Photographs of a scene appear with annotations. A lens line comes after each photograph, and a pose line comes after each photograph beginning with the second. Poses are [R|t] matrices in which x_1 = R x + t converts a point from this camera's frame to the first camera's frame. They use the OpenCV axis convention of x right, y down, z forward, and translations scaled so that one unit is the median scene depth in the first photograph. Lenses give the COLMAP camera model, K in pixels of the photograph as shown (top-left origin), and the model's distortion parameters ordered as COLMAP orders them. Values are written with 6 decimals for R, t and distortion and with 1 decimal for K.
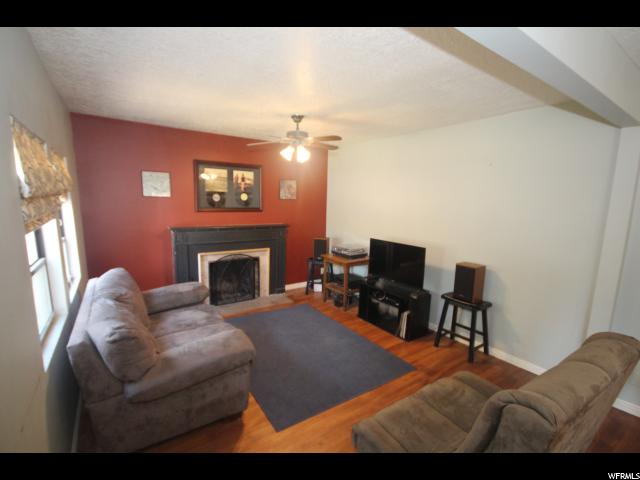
lens RADIAL K [[296.6, 0, 318.7], [0, 296.6, 240.0], [0, 0, 1]] dist [-0.006020, -0.002247]
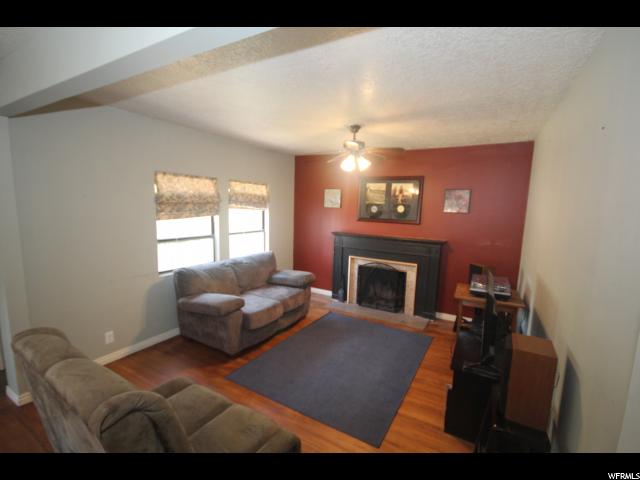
lens RADIAL K [[296.6, 0, 319.5], [0, 296.6, 244.0], [0, 0, 1]] dist [-0.006020, -0.002247]
pose [[0.434178, 0.110551, -0.894018, 0.554395], [-0.146976, 0.987836, 0.050774, -0.040352], [0.888756, 0.109354, 0.445145, 0.336659]]
